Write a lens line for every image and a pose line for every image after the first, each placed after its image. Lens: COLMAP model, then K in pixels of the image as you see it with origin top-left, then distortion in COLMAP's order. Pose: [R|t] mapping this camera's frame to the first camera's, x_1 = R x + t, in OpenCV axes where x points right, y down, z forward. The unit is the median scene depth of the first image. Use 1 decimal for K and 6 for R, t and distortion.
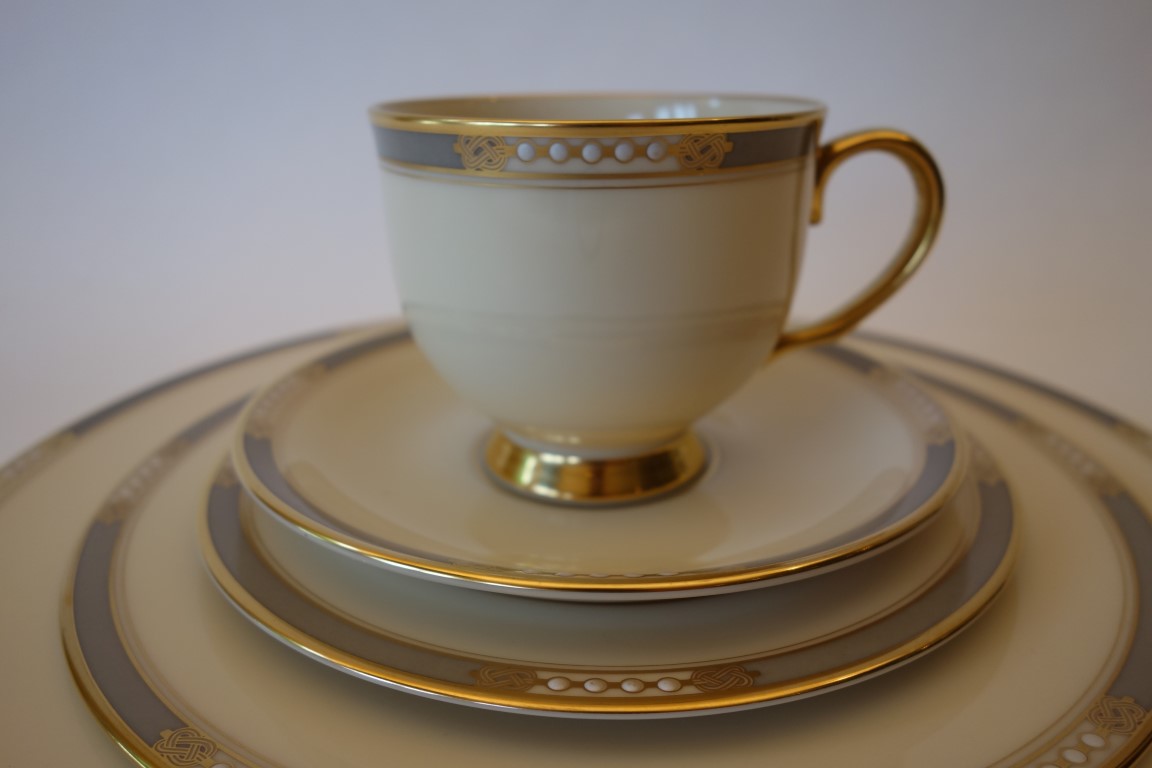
lens RADIAL K [[873.2, 0, 574.8], [0, 873.2, 387.2], [0, 0, 1]] dist [0.024806, -0.015986]
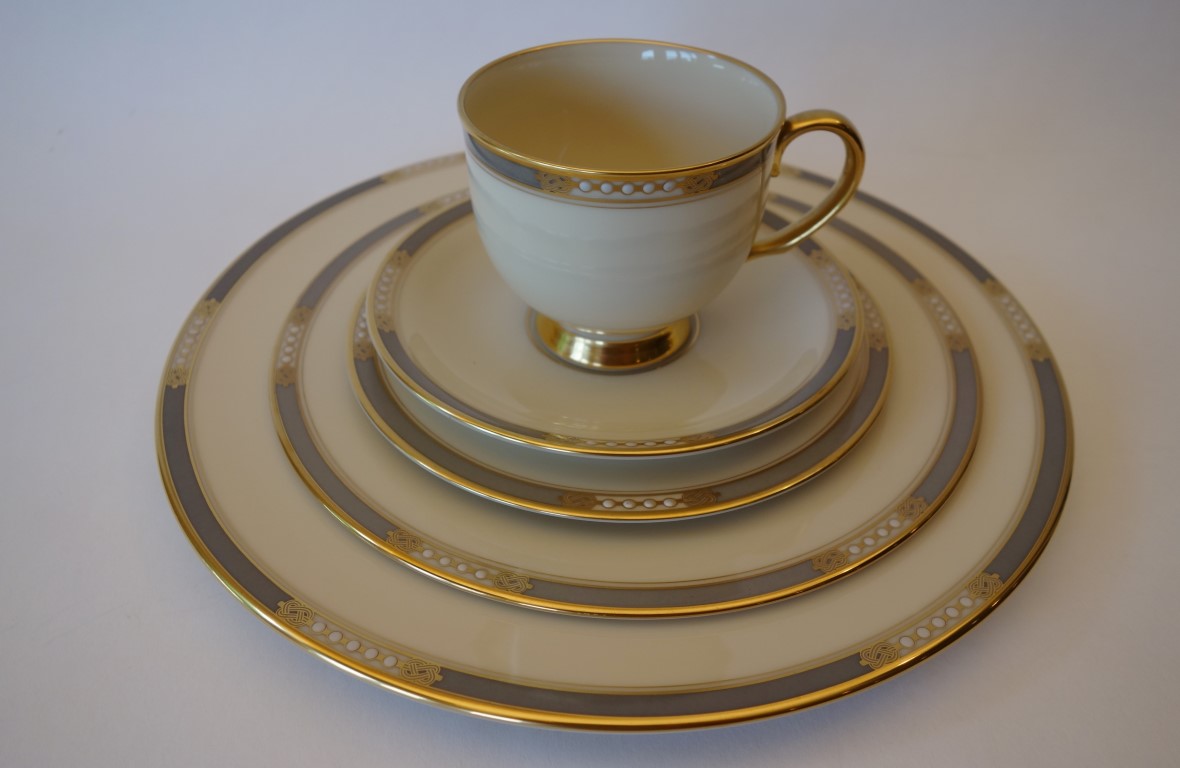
lens RADIAL K [[919.4, 0, 590.4], [0, 919.4, 380.8], [0, 0, 1]] dist [-0.006579, -0.005293]
pose [[0.998445, -0.019060, 0.052388, -0.139437], [0.001134, 0.946489, 0.322734, -0.471657], [-0.055736, -0.322172, 0.945039, -0.648454]]
